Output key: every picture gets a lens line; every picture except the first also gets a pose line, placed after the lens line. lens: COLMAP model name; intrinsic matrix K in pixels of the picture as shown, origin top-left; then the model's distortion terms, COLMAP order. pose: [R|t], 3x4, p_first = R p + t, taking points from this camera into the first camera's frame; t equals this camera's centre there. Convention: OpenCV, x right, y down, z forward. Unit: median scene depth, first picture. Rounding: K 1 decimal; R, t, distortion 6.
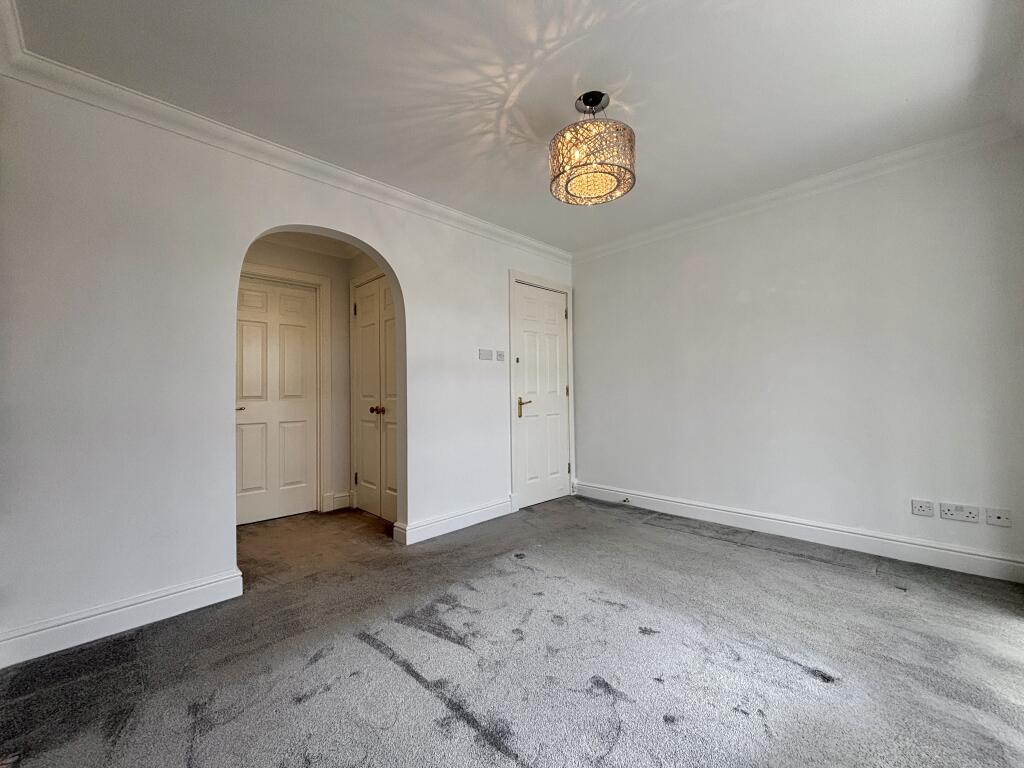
lens RADIAL K [[413.8, 0, 507.2], [0, 413.8, 386.6], [0, 0, 1]] dist [0.004780, 0.000867]
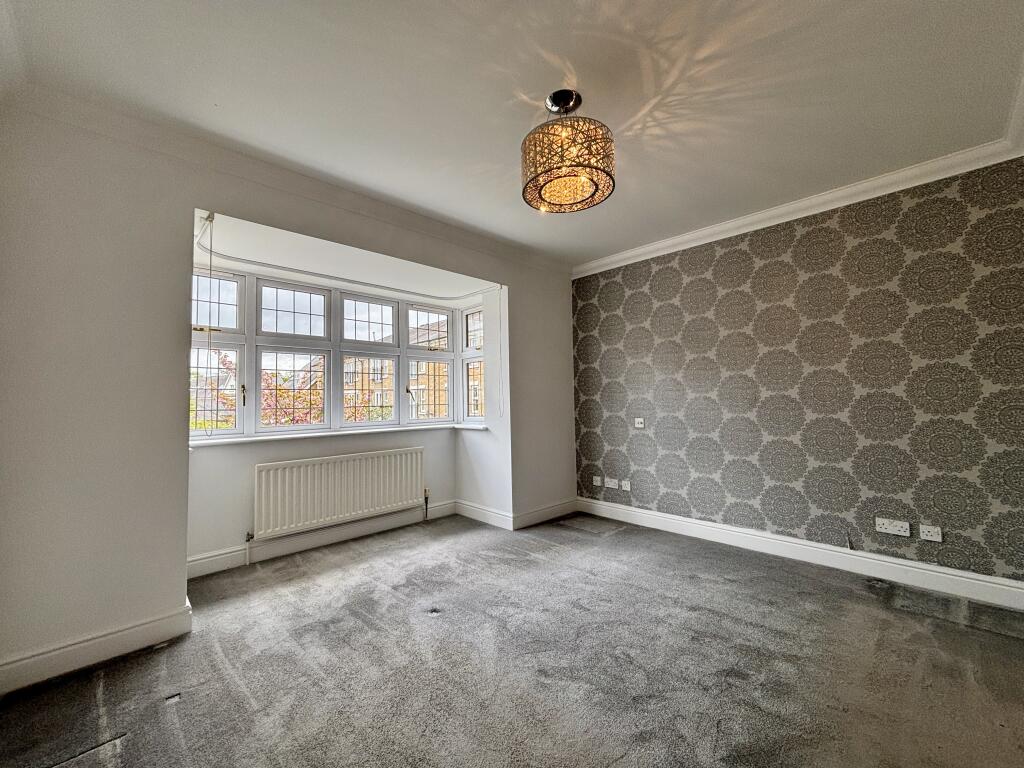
lens RADIAL K [[413.8, 0, 516.5], [0, 413.8, 380.3], [0, 0, 1]] dist [0.004780, 0.000867]
pose [[-0.999523, 0.029058, -0.010468, 0.367047], [0.029625, 0.997826, -0.058868, -0.021996], [0.008735, -0.059150, -0.998211, 2.048561]]
